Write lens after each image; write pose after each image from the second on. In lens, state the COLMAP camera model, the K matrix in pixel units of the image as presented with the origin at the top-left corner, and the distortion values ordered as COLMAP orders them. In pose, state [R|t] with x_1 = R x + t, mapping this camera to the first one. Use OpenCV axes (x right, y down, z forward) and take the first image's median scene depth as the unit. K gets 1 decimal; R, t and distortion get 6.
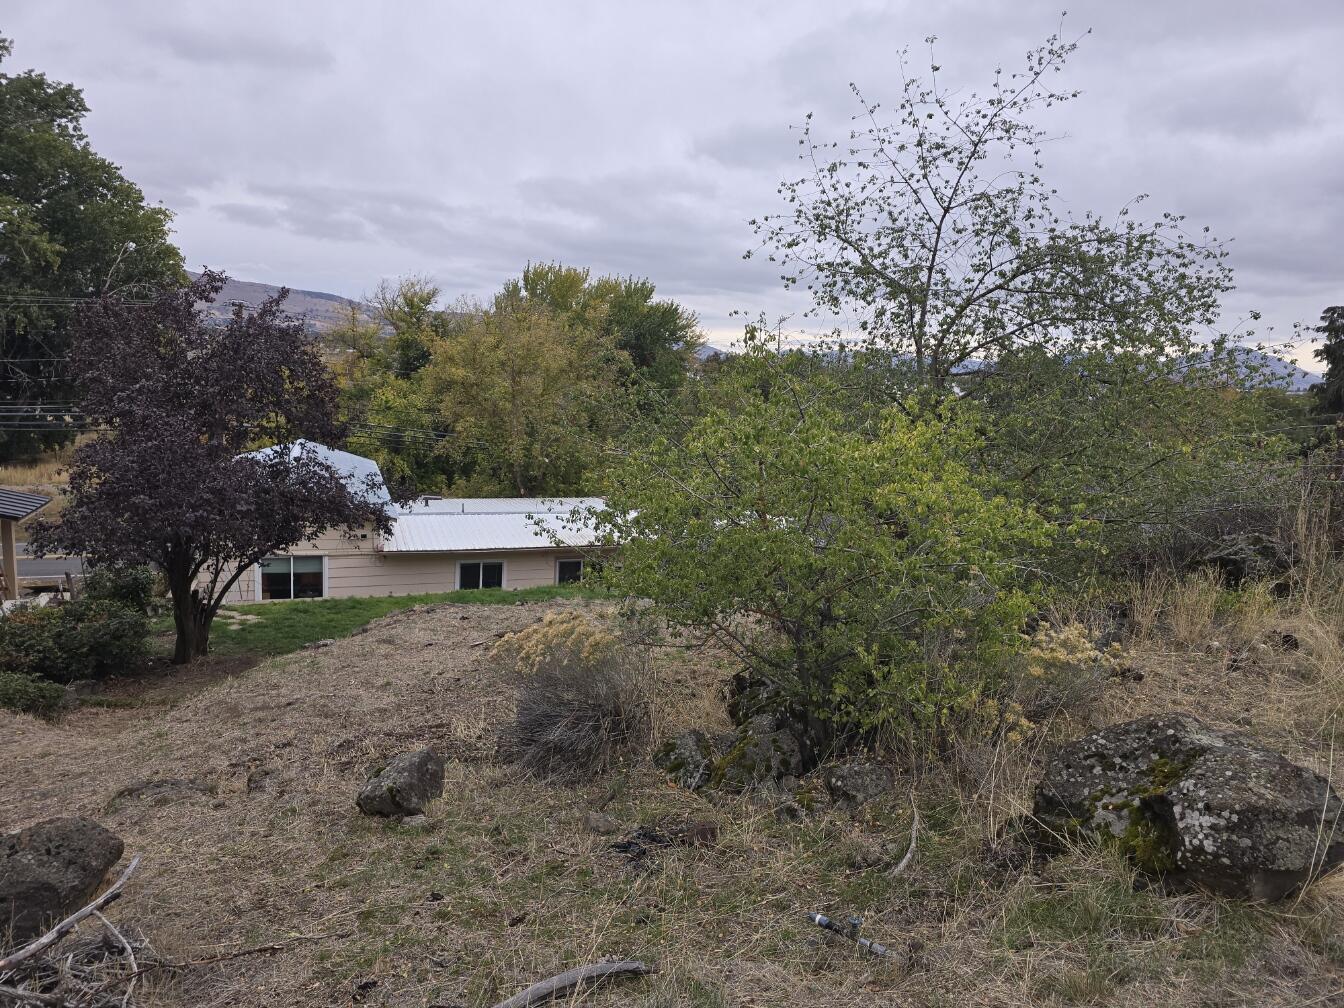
lens RADIAL K [[894.5, 0, 672.0], [0, 894.5, 504.0], [0, 0, 1]] dist [-0.007872, -0.002665]
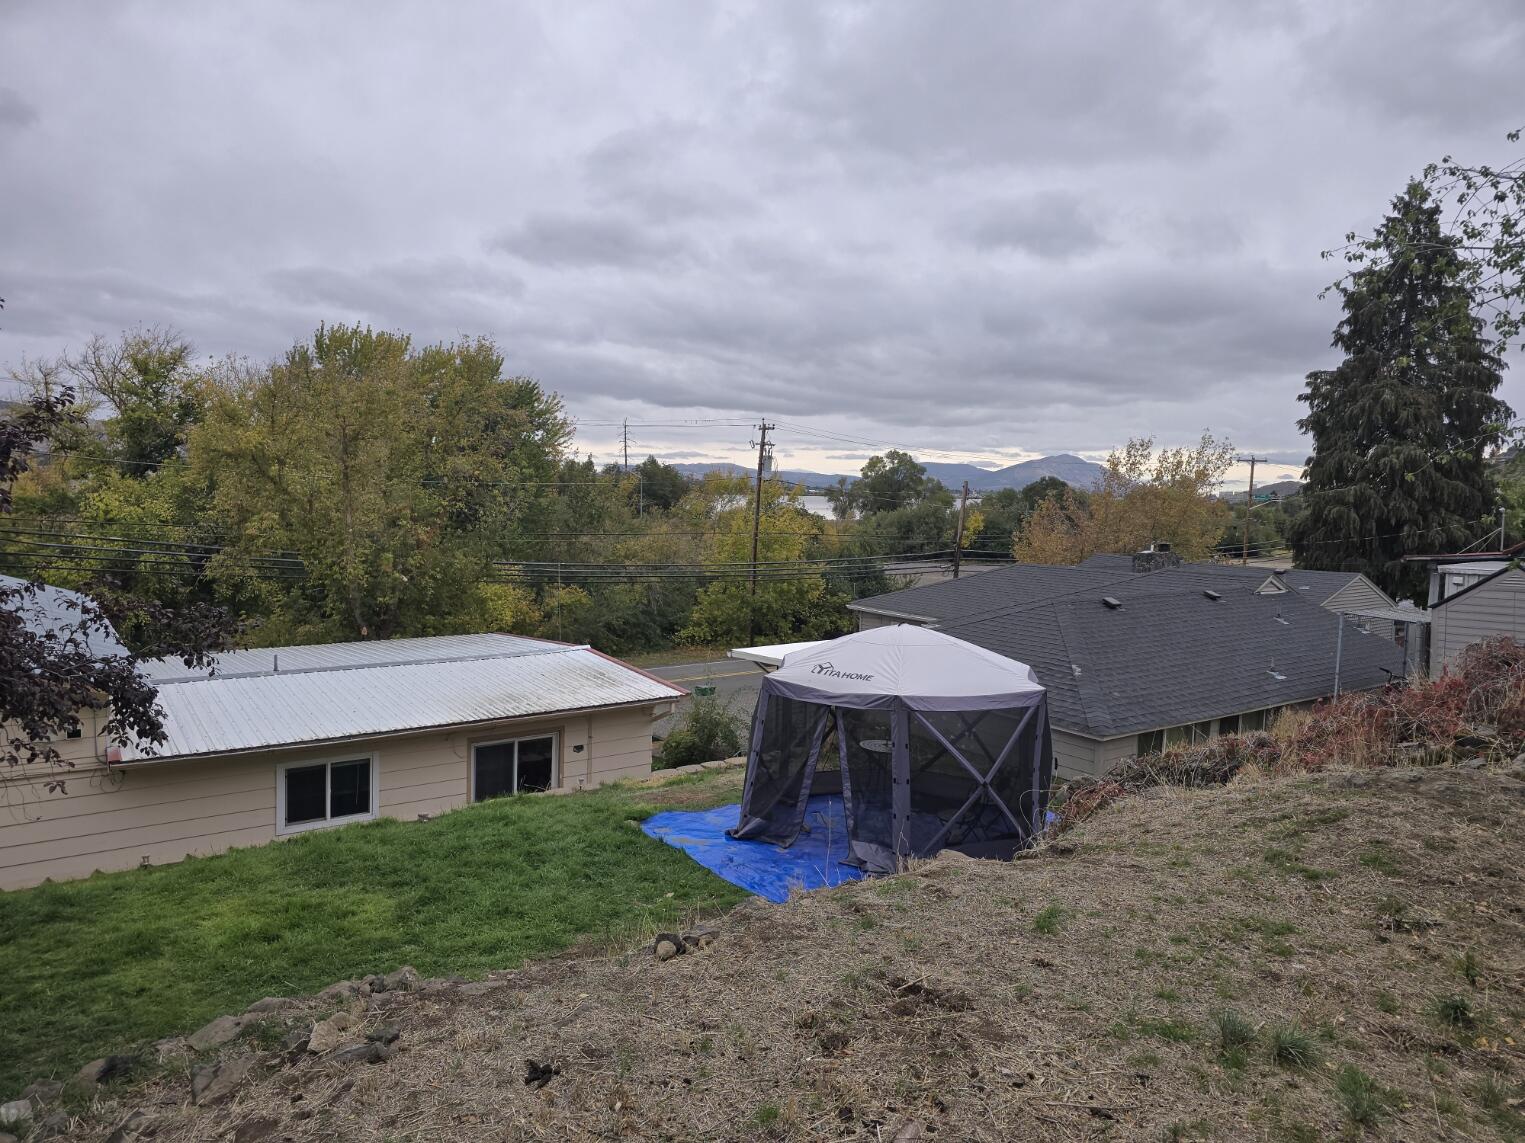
lens RADIAL K [[985.1, 0, 762.5], [0, 985.1, 571.5], [0, 0, 1]] dist [0.007494, -0.021974]
pose [[0.958939, -0.043528, 0.280254, -0.062287], [0.062332, 0.996338, -0.058532, 0.001499], [-0.276680, 0.073597, 0.958140, 0.178470]]
